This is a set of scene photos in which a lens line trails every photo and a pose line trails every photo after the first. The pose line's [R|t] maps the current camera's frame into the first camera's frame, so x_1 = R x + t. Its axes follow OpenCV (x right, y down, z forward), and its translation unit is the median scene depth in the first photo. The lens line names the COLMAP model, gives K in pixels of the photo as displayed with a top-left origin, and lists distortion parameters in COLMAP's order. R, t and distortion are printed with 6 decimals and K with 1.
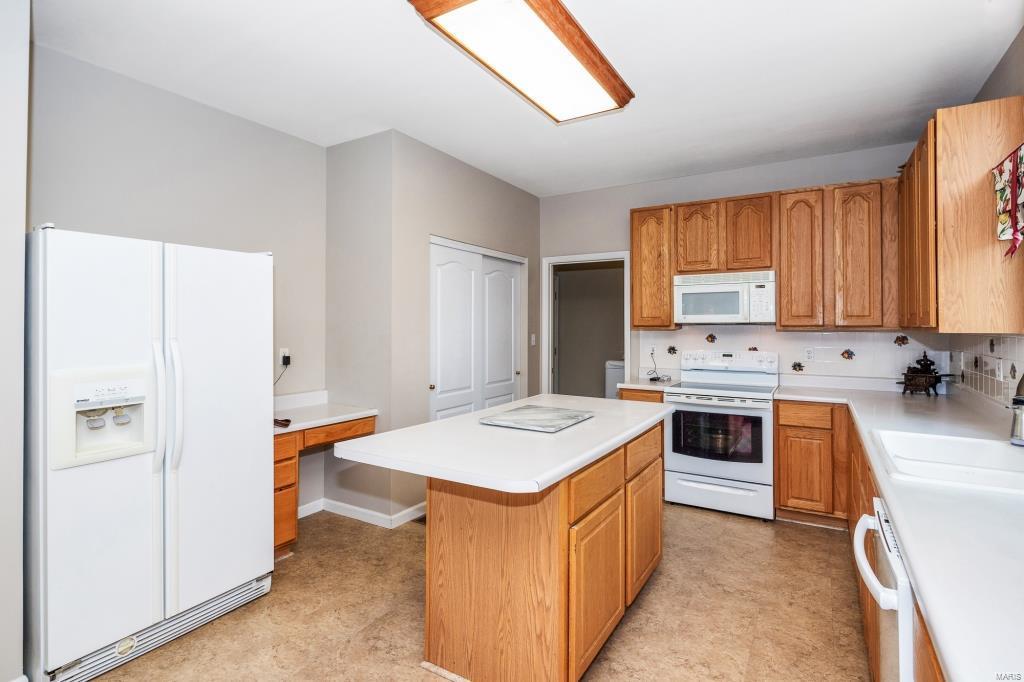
lens RADIAL K [[499.7, 0, 515.7], [0, 499.7, 331.5], [0, 0, 1]] dist [-0.005944, -0.000466]
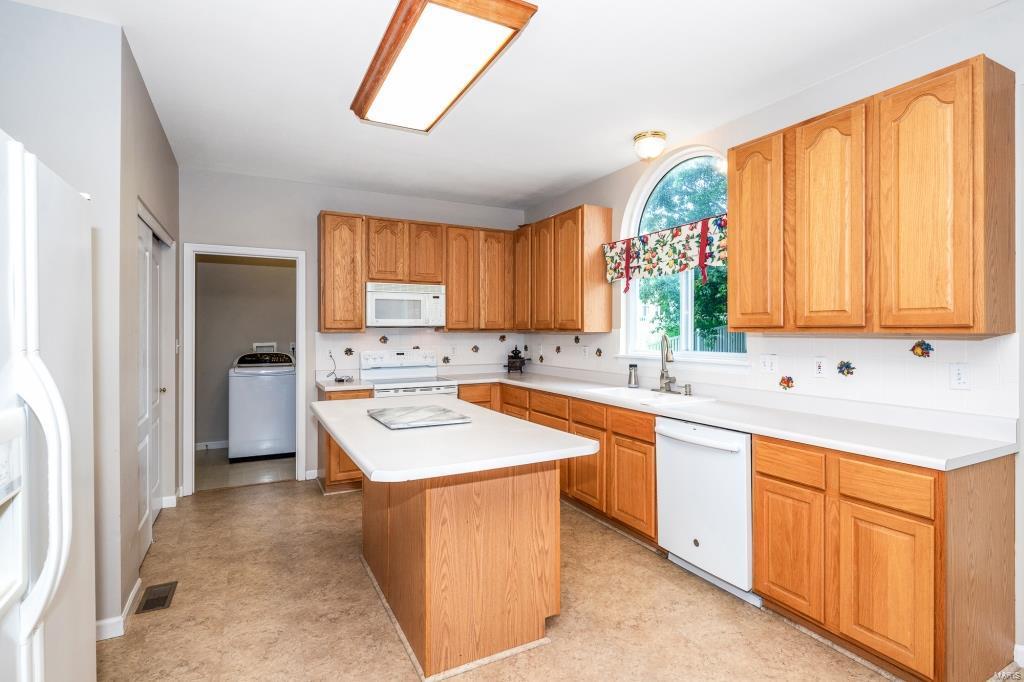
lens RADIAL K [[499.7, 0, 511.9], [0, 499.7, 334.8], [0, 0, 1]] dist [-0.005944, -0.000466]
pose [[0.514320, -0.011505, 0.857521, -0.463858], [0.011451, 0.999913, 0.006548, -0.001614], [-0.857522, 0.006451, 0.514407, 0.184519]]
